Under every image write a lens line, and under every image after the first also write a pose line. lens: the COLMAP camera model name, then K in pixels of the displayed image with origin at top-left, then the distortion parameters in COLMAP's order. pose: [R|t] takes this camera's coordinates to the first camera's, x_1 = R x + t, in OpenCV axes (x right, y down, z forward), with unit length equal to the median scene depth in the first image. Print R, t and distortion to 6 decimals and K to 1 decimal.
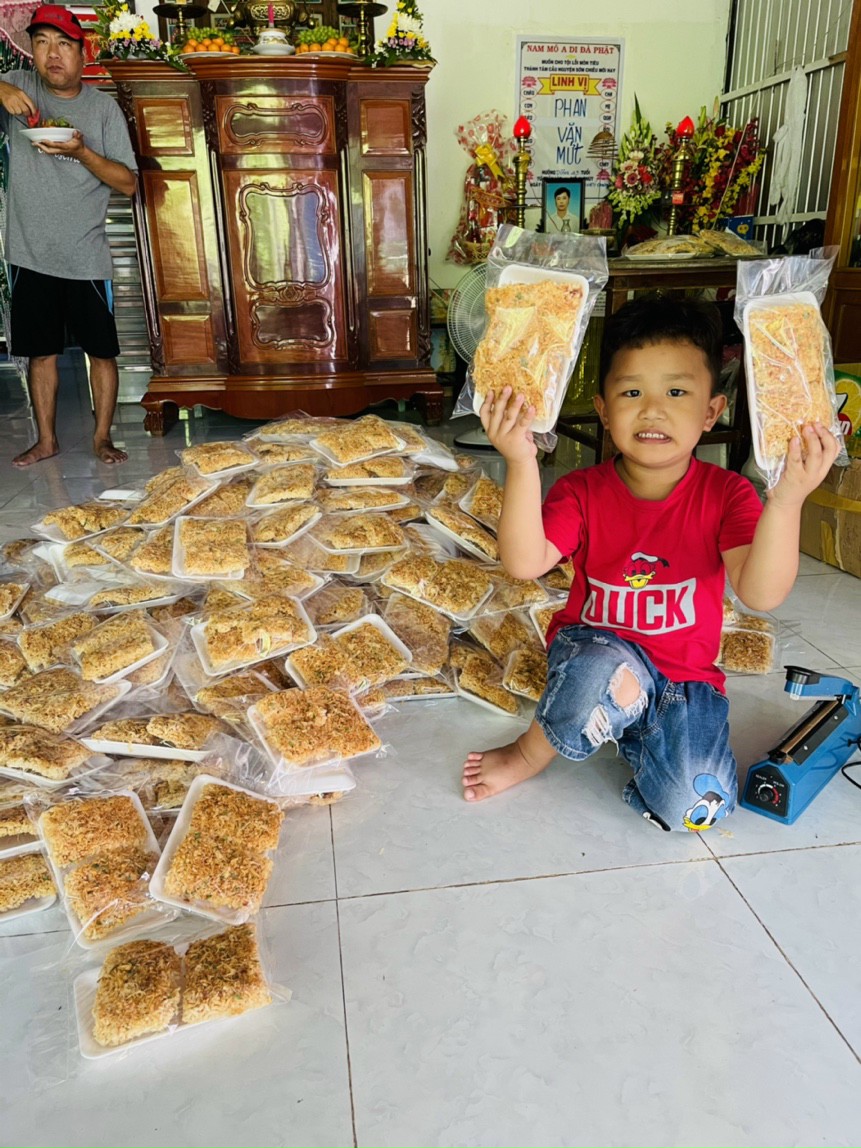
lens RADIAL K [[861.0, 0, 430.5], [0, 861.0, 574.0], [0, 0, 1]] dist [0.057974, -0.075295]
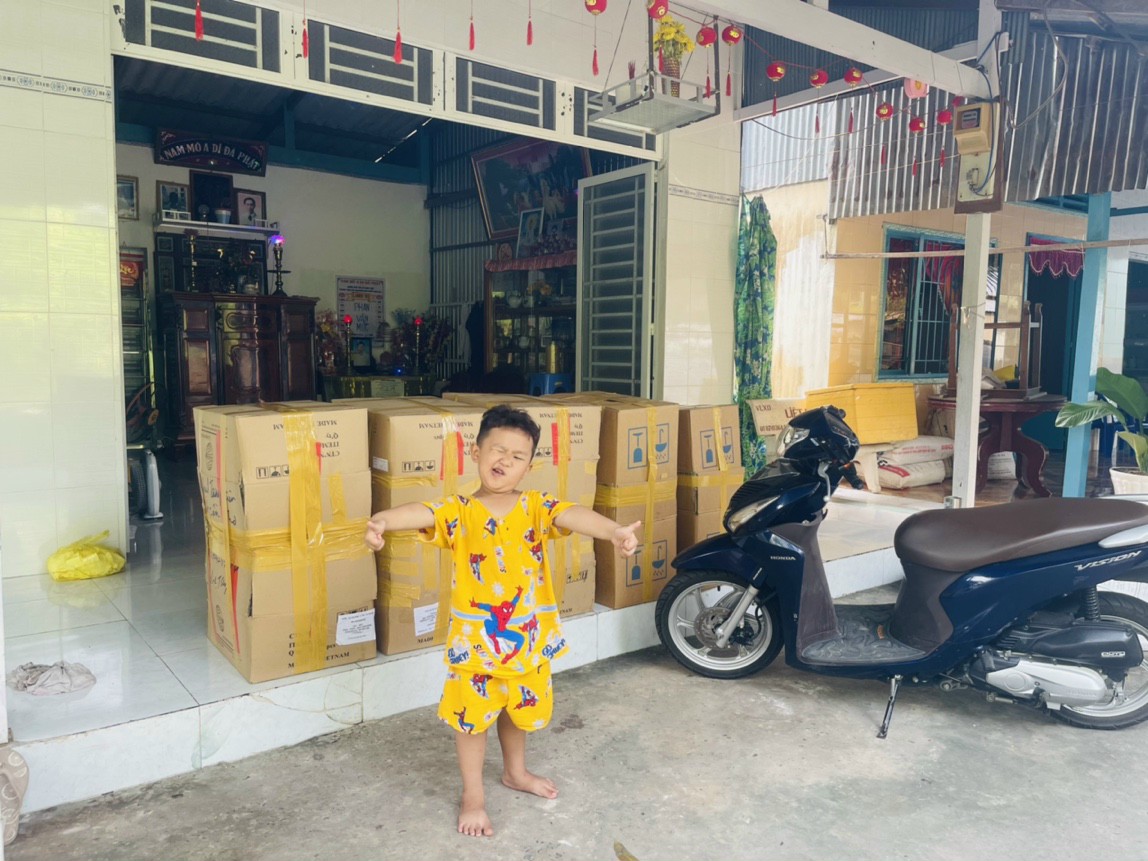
lens RADIAL K [[861.0, 0, 566.4], [0, 861.0, 423.6], [0, 0, 1]] dist [0.057974, -0.075295]
pose [[0.875967, -0.021230, 0.481904, -0.424698], [0.147697, 0.962852, -0.226054, 0.281835], [-0.459203, 0.269192, 0.846563, -0.926897]]
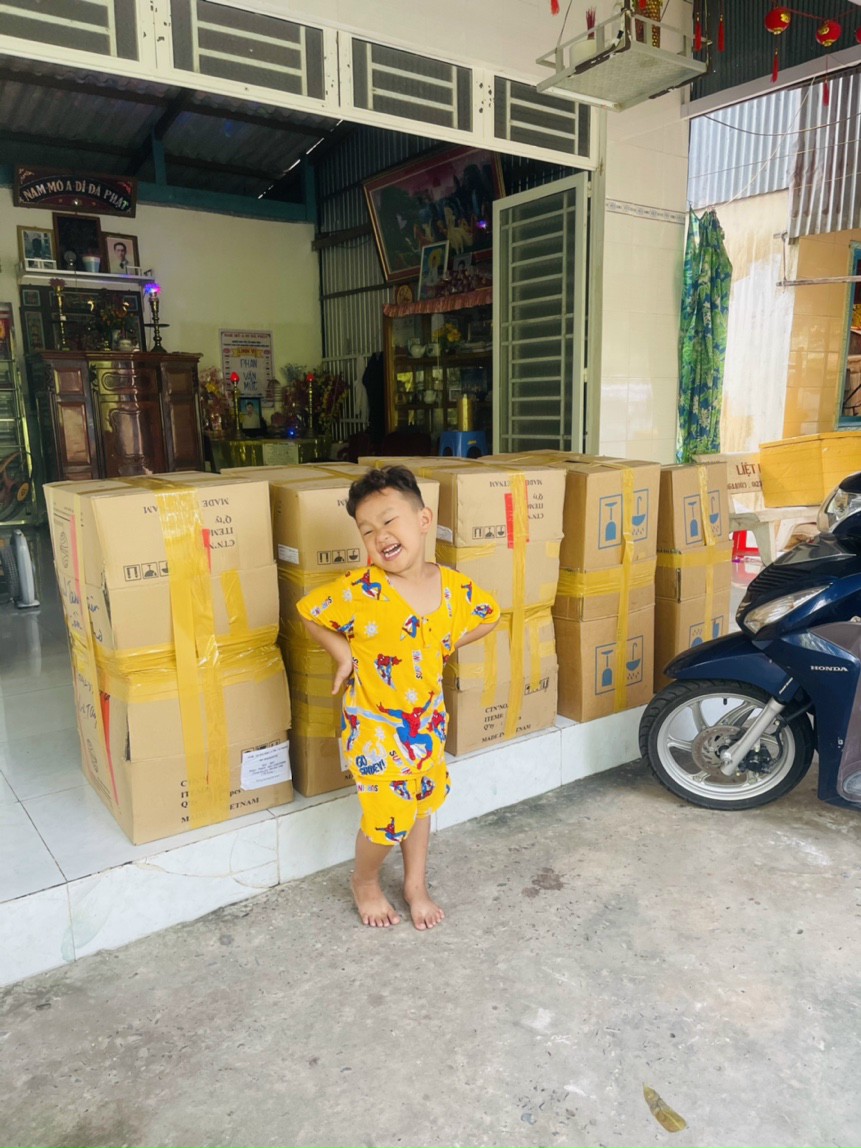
lens RADIAL K [[861.0, 0, 430.5], [0, 861.0, 574.0], [0, 0, 1]] dist [0.057974, -0.075295]
pose [[0.889405, -0.089515, 0.448270, -0.388057], [0.163939, 0.977867, -0.129998, 0.236578], [-0.426711, 0.189110, 0.884395, -0.786952]]
